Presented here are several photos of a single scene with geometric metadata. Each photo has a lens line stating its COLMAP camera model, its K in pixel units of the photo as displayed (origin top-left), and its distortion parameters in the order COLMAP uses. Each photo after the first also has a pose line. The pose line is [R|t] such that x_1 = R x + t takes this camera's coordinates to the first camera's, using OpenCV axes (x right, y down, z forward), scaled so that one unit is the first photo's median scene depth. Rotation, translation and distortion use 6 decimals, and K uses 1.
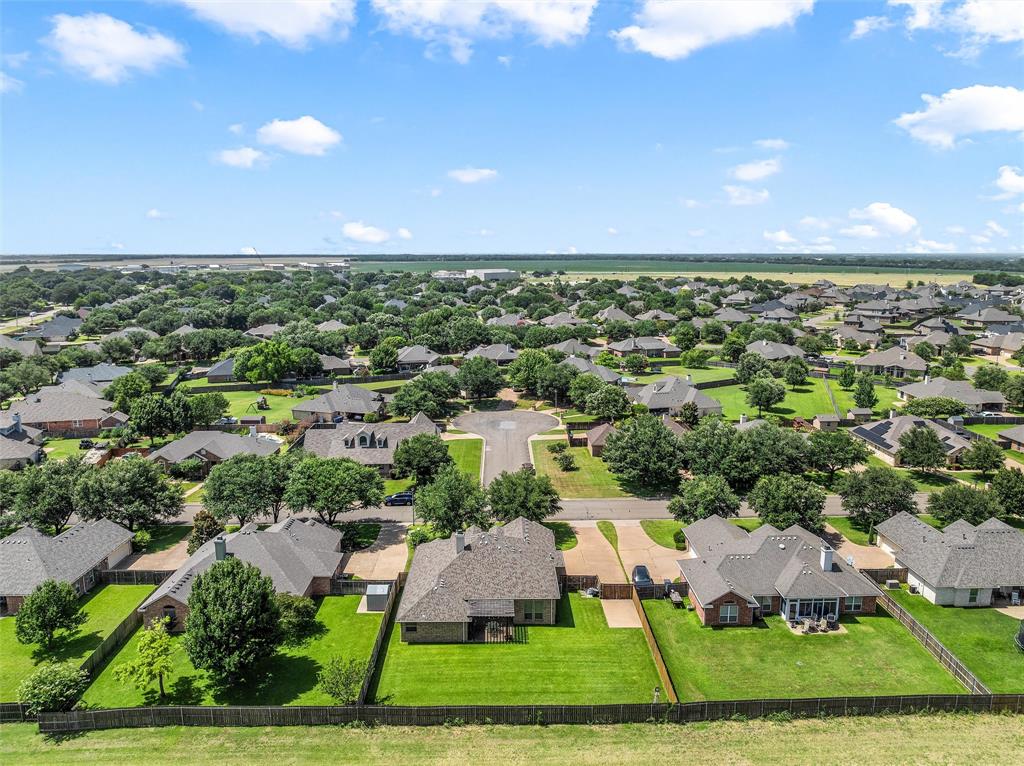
lens RADIAL K [[720.6, 0, 515.2], [0, 720.6, 387.1], [0, 0, 1]] dist [-0.028373, 0.006832]
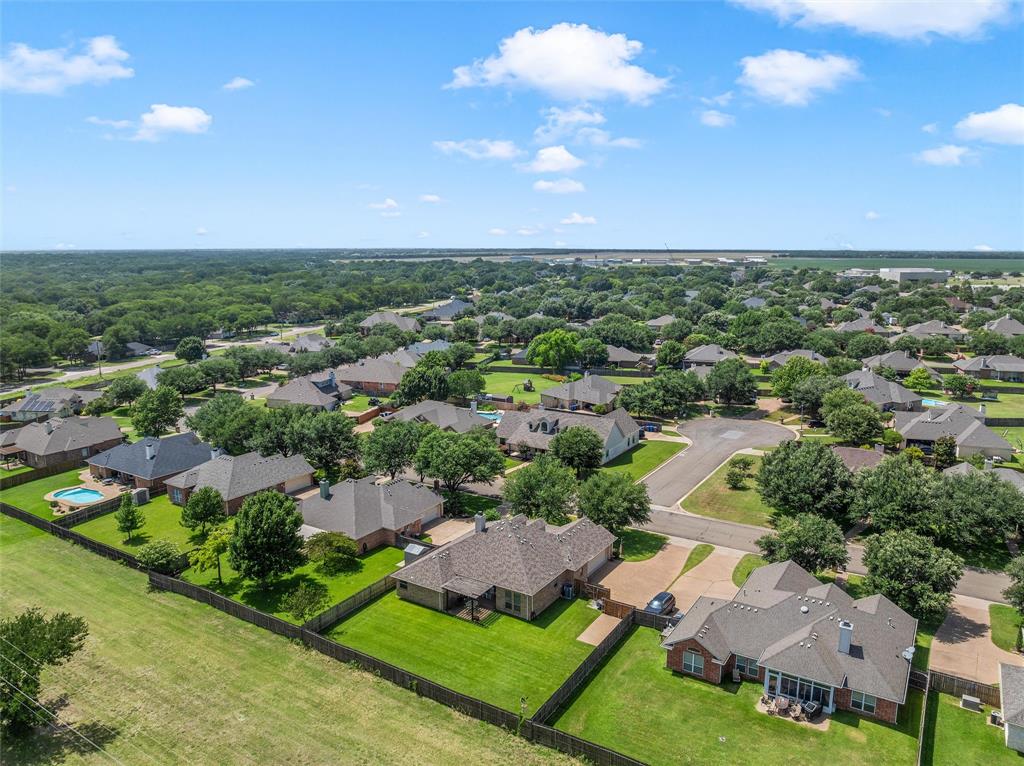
lens RADIAL K [[720.6, 0, 514.2], [0, 720.6, 383.6], [0, 0, 1]] dist [-0.028373, 0.006832]
pose [[0.837073, 0.101098, -0.537669, 0.403170], [-0.100187, 0.994485, 0.031016, -0.022101], [0.537839, 0.027905, 0.842585, 0.095607]]
